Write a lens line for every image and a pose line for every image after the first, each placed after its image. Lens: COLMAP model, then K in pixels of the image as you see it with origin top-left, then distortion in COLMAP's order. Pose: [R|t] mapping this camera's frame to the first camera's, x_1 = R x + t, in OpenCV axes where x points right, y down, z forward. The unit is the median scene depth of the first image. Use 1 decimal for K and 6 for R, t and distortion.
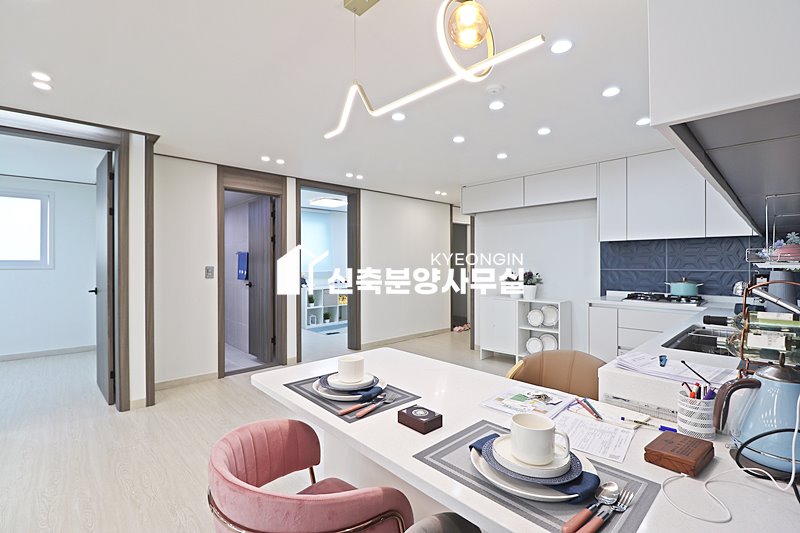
lens RADIAL K [[371.4, 0, 400.7], [0, 371.4, 263.3], [0, 0, 1]] dist [-0.001820, -0.015063]
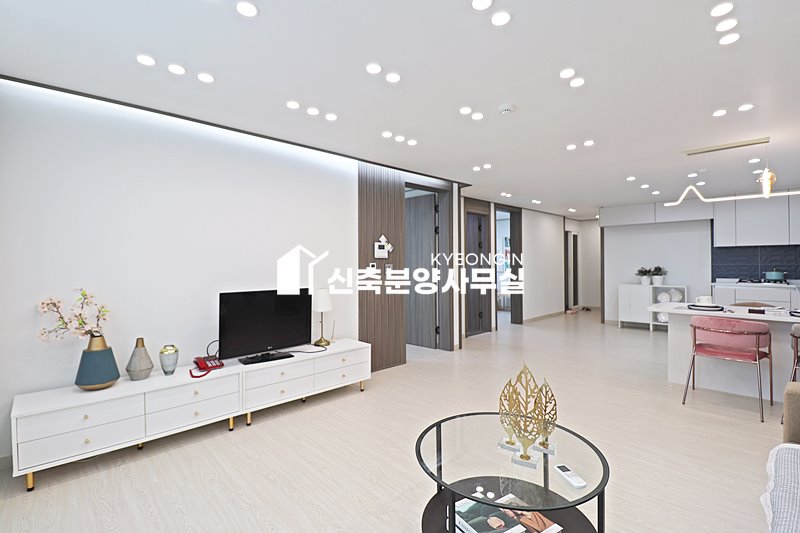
lens RADIAL K [[371.4, 0, 400.7], [0, 371.4, 263.3], [0, 0, 1]] dist [-0.001820, -0.015063]
pose [[0.999921, -0.004935, 0.011551, -0.704777], [0.004954, 0.999987, -0.001544, 0.006476], [-0.011543, 0.001601, 0.999932, -0.465730]]
